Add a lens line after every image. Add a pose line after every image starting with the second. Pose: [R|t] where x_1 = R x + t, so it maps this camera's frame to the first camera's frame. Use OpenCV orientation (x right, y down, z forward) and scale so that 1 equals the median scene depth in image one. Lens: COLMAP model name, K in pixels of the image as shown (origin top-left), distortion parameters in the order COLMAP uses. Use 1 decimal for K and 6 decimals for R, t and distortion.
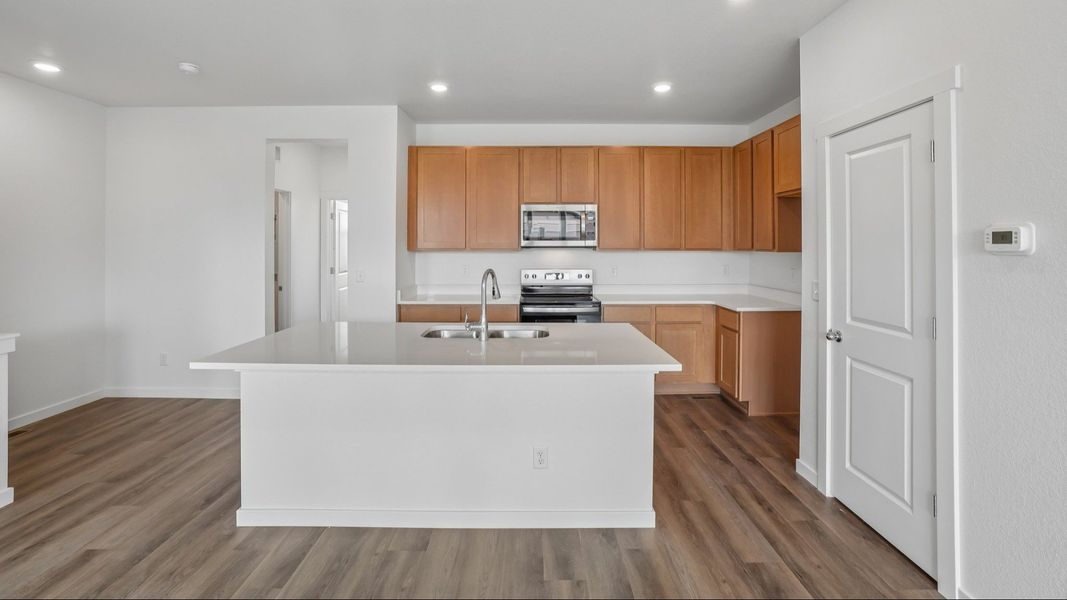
lens RADIAL K [[476.9, 0, 528.7], [0, 476.9, 249.7], [0, 0, 1]] dist [-0.008978, 0.001219]
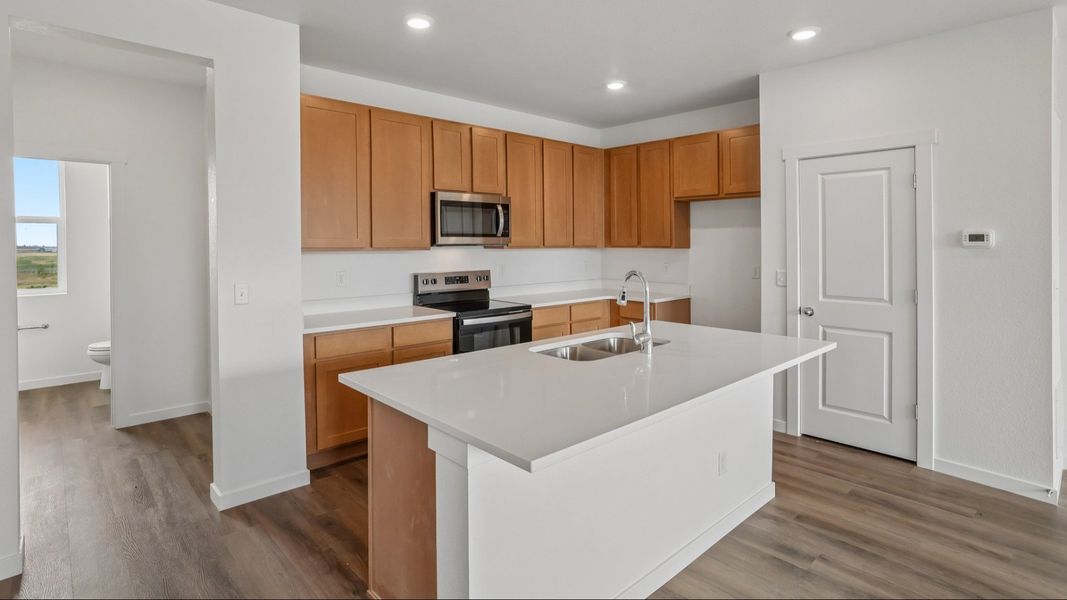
lens RADIAL K [[535.6, 0, 527.3], [0, 535.6, 249.3], [0, 0, 1]] dist [-0.002331, 0.000771]
pose [[0.729189, -0.009379, 0.684248, -0.549326], [0.007385, 0.999956, 0.005837, -0.002997], [-0.684272, 0.000797, 0.729226, 0.263750]]
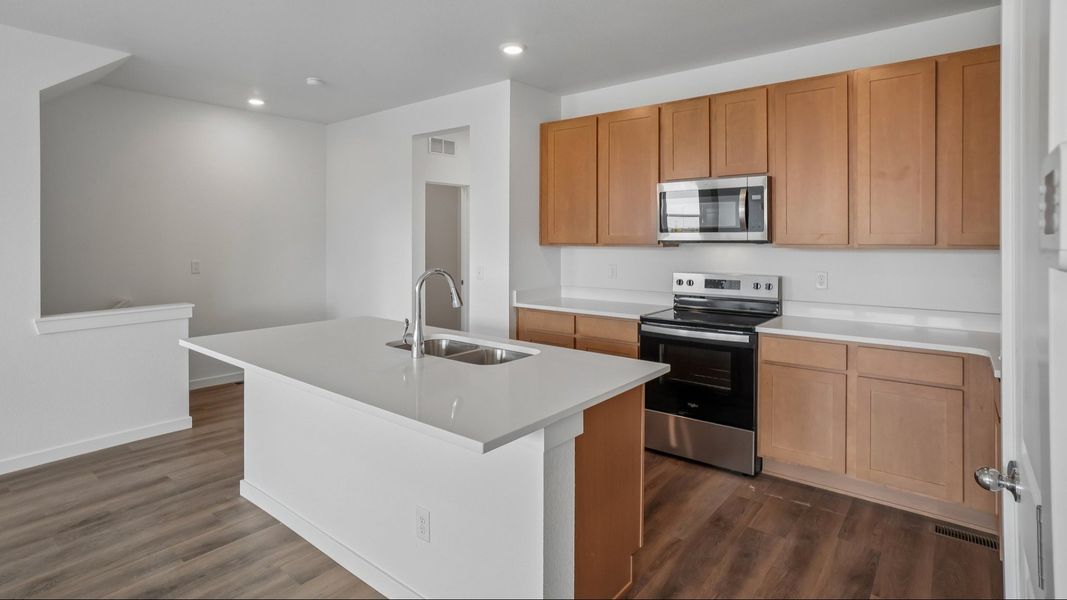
lens RADIAL K [[535.6, 0, 535.8], [0, 535.6, 252.6], [0, 0, 1]] dist [-0.002331, 0.000771]
pose [[0.777512, 0.015800, -0.628670, 0.375630], [-0.007235, 0.999843, 0.016180, -0.000824], [0.628827, -0.008032, 0.777504, 0.258456]]
